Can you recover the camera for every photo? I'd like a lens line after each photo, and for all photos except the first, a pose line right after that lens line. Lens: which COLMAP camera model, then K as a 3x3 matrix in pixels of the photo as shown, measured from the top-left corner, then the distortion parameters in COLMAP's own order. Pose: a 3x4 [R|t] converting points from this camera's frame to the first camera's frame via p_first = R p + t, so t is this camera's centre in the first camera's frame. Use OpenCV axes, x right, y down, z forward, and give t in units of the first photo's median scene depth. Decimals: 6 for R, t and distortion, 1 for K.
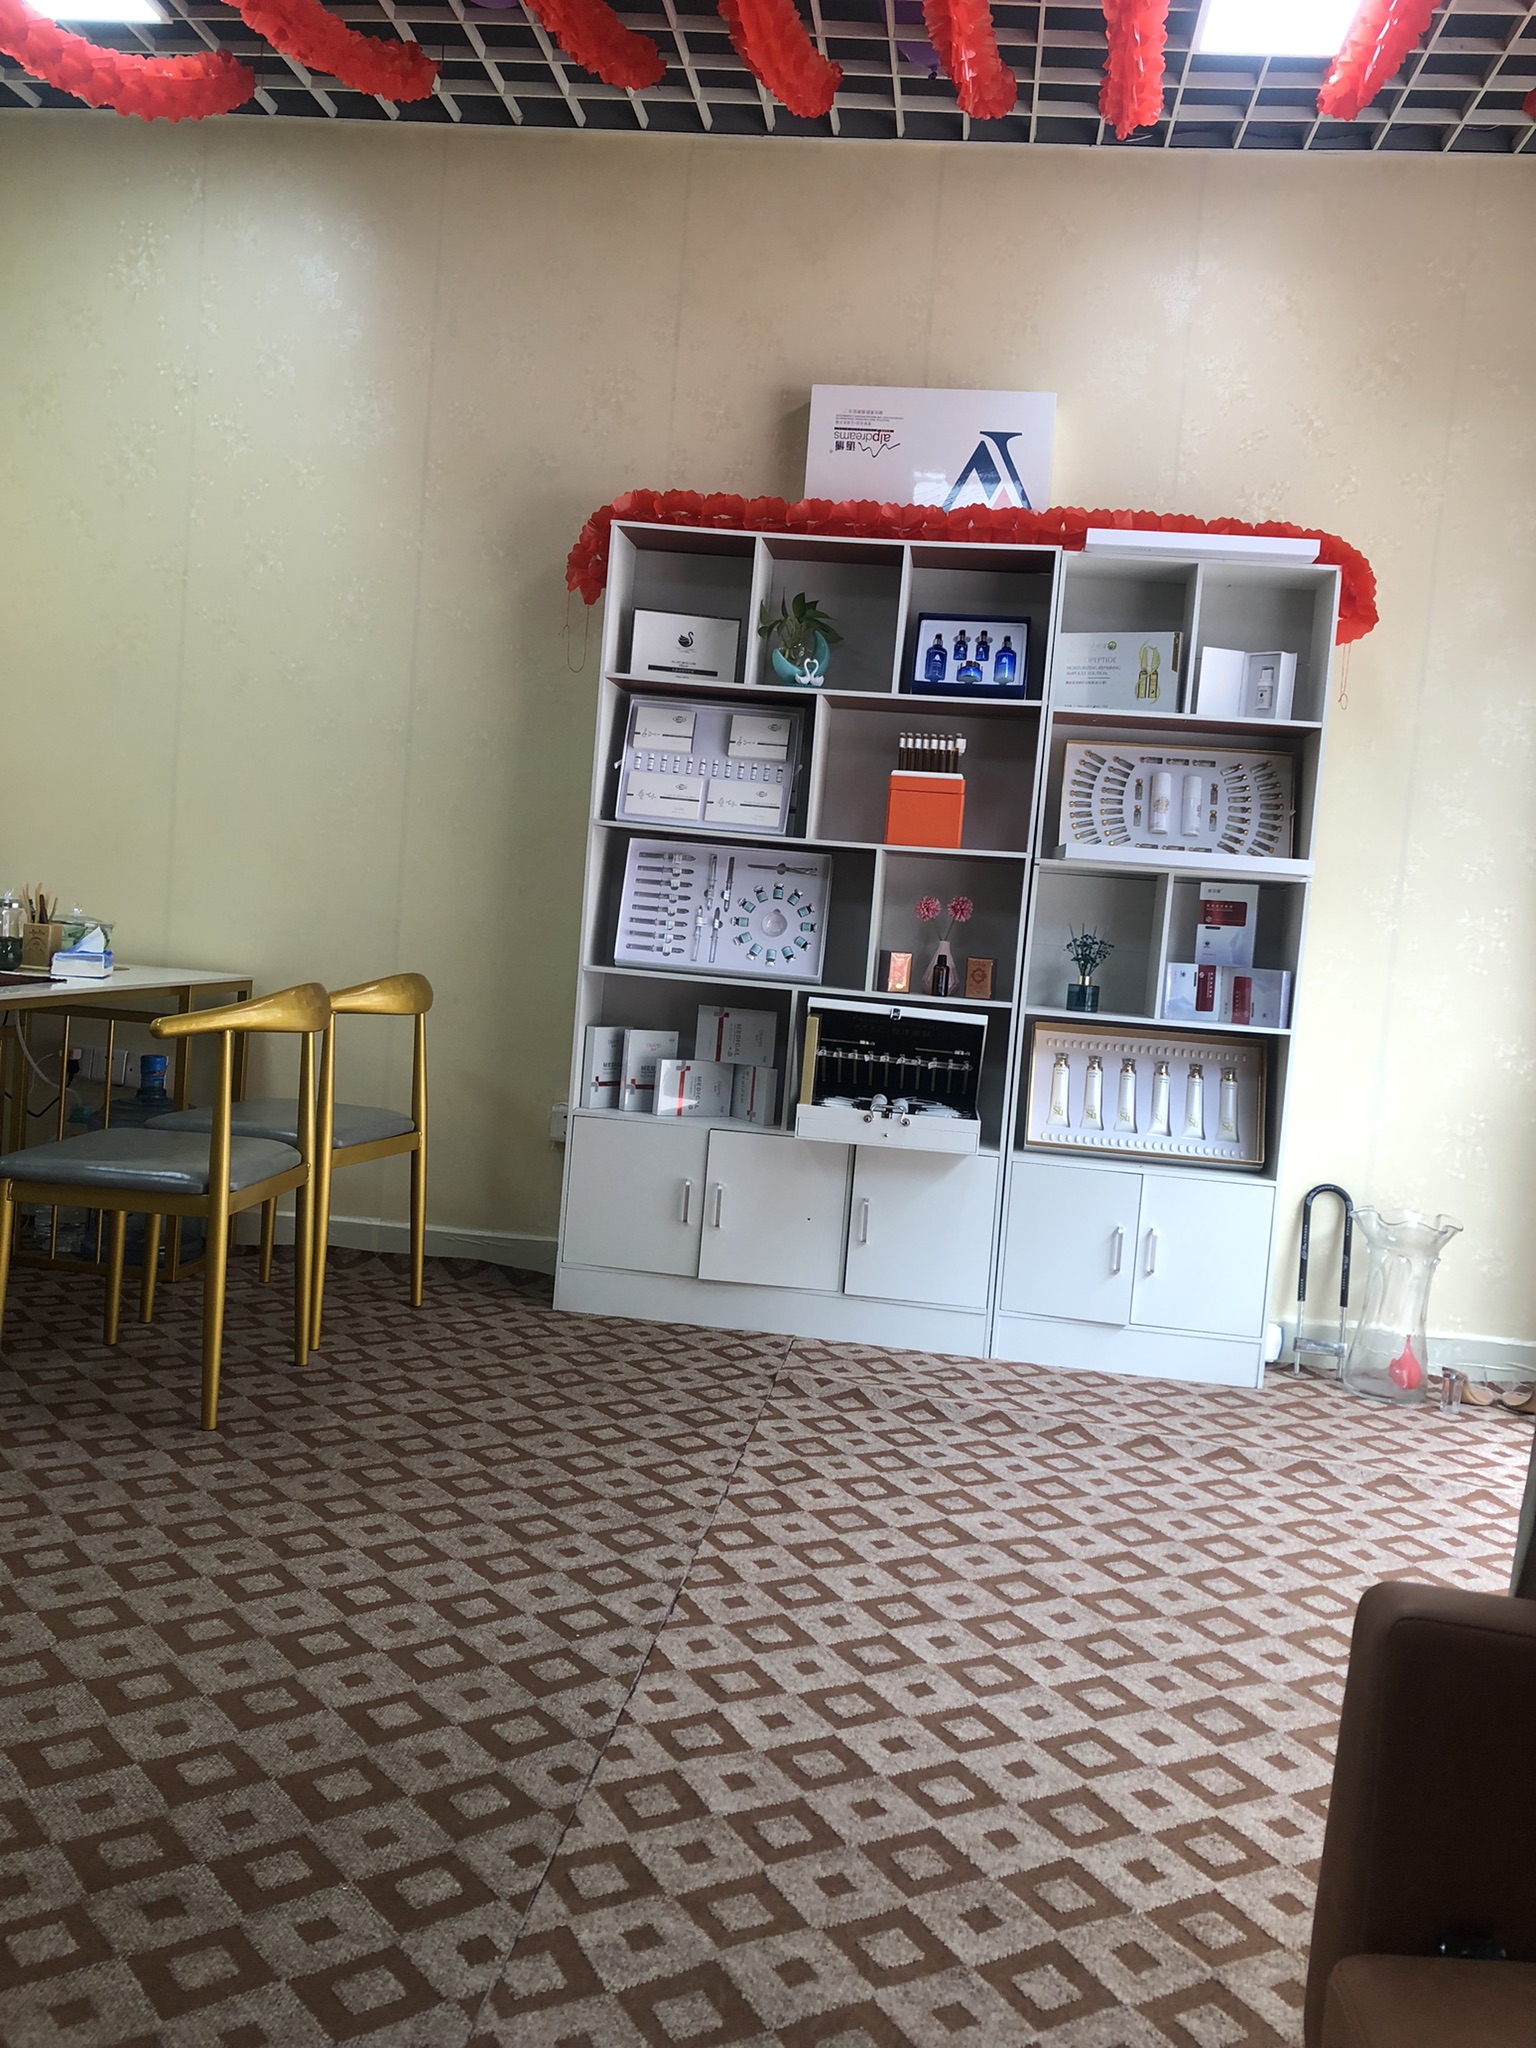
lens RADIAL K [[1663.5, 0, 770.9], [0, 1663.5, 1027.8], [0, 0, 1]] dist [0.019034, 0.002055]
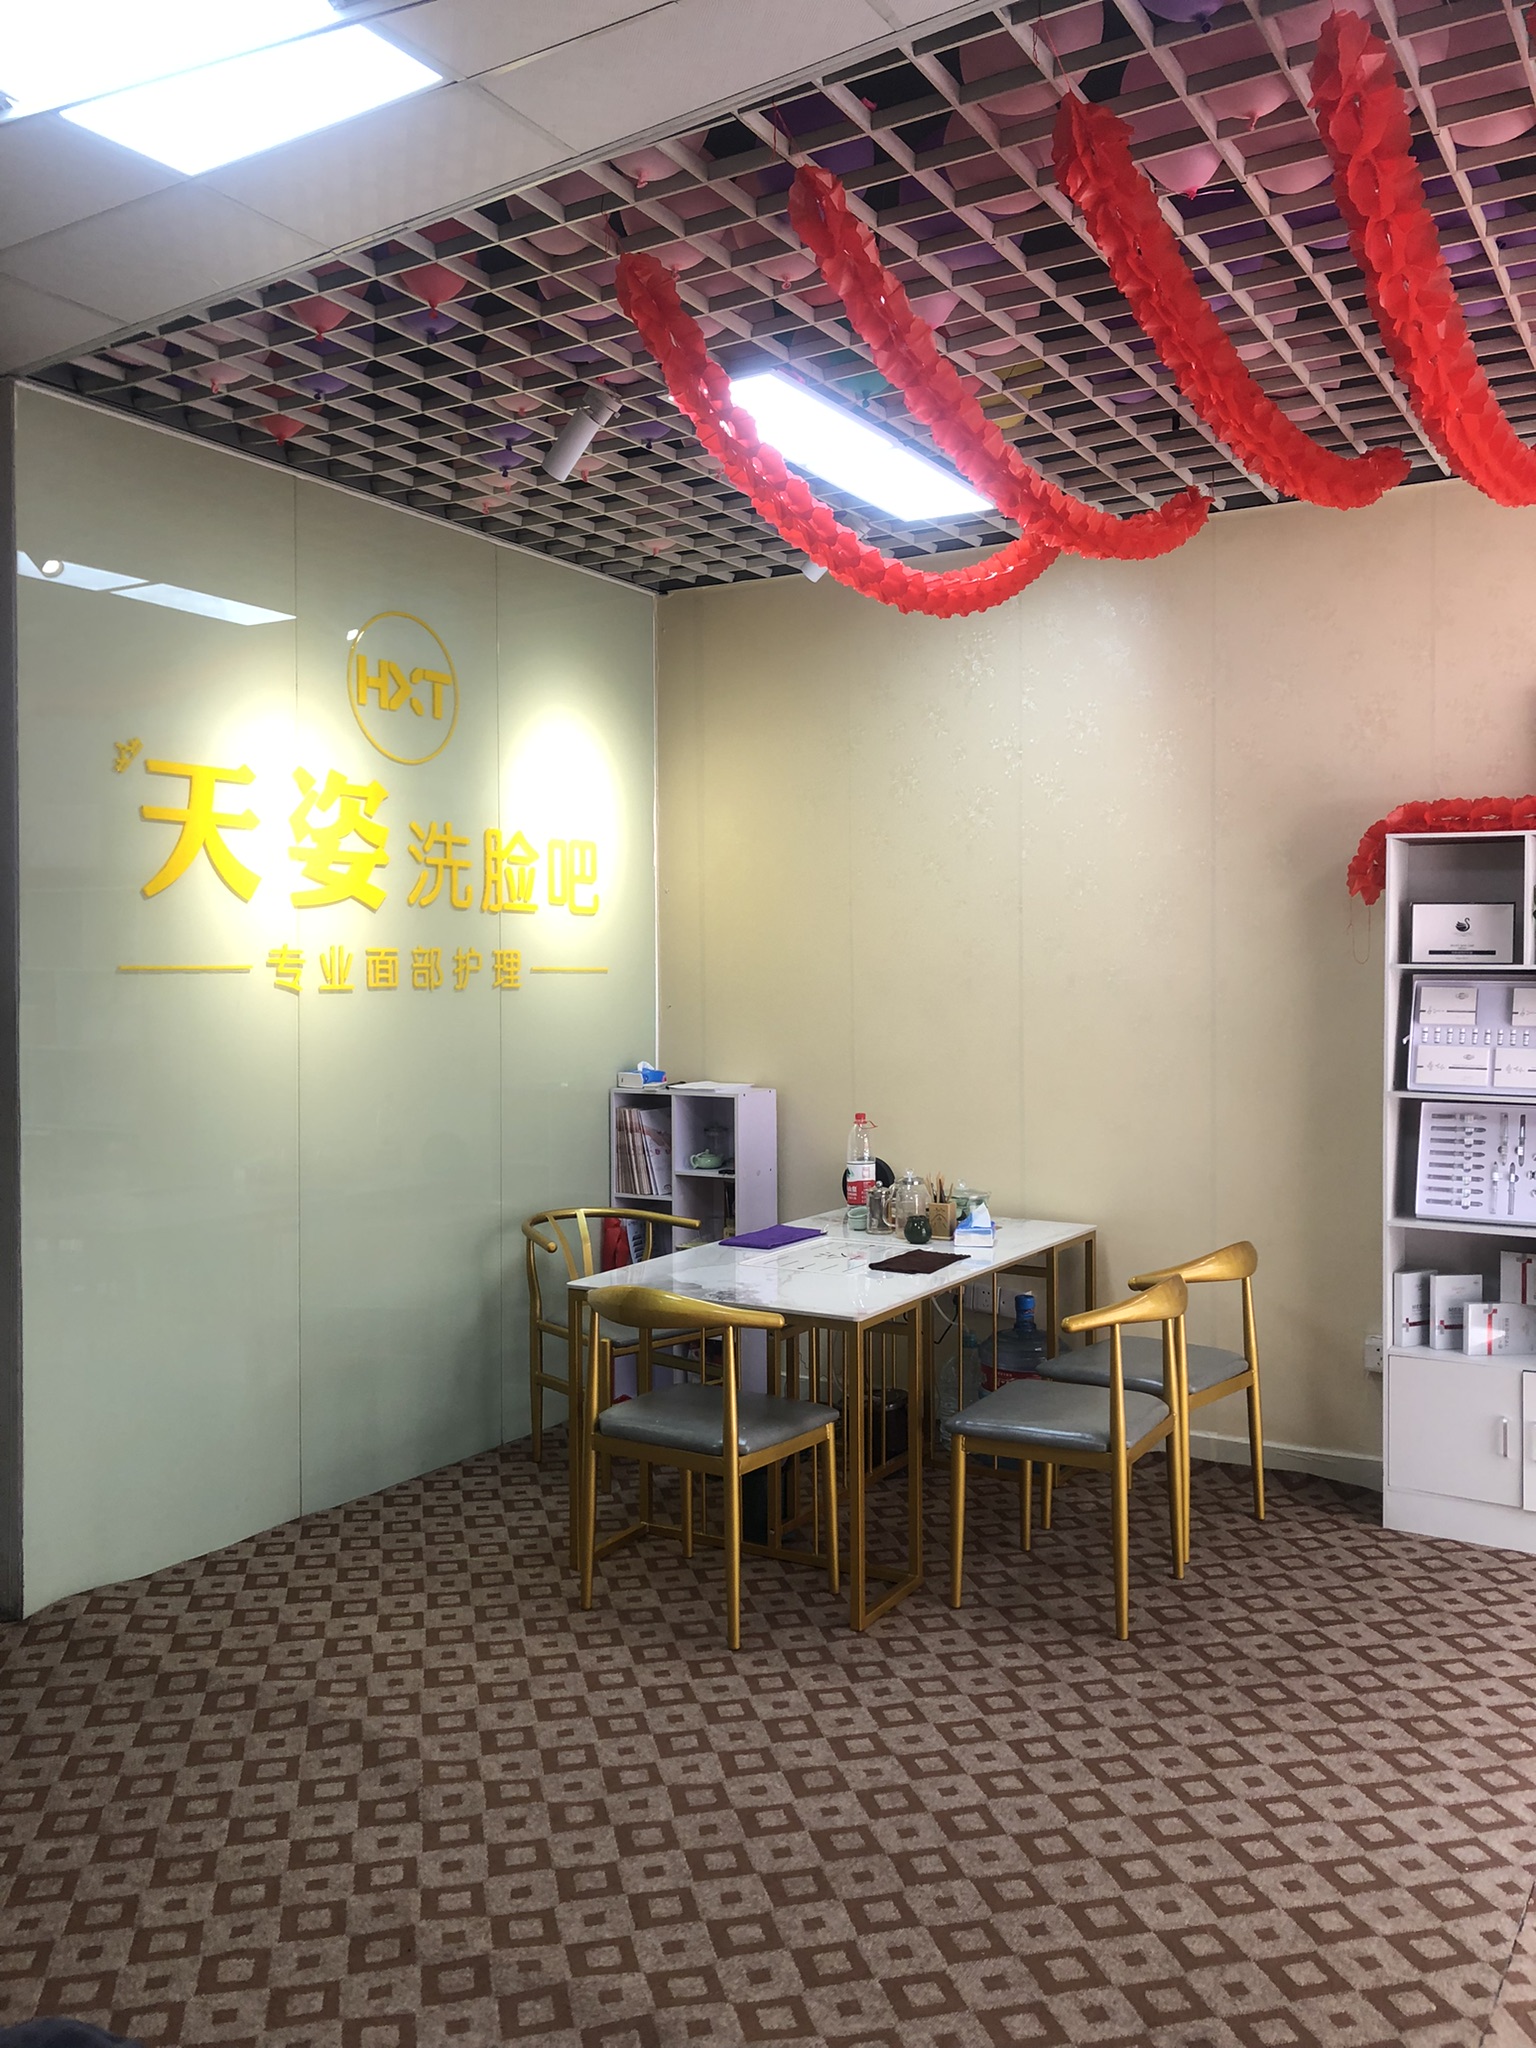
lens RADIAL K [[1663.5, 0, 769.3], [0, 1663.5, 1013.4], [0, 0, 1]] dist [0.019034, 0.002055]
pose [[0.907378, -0.072807, -0.413961, -0.016093], [0.050733, 0.996654, -0.064087, -0.149446], [0.417242, 0.037150, 0.908036, -0.258686]]
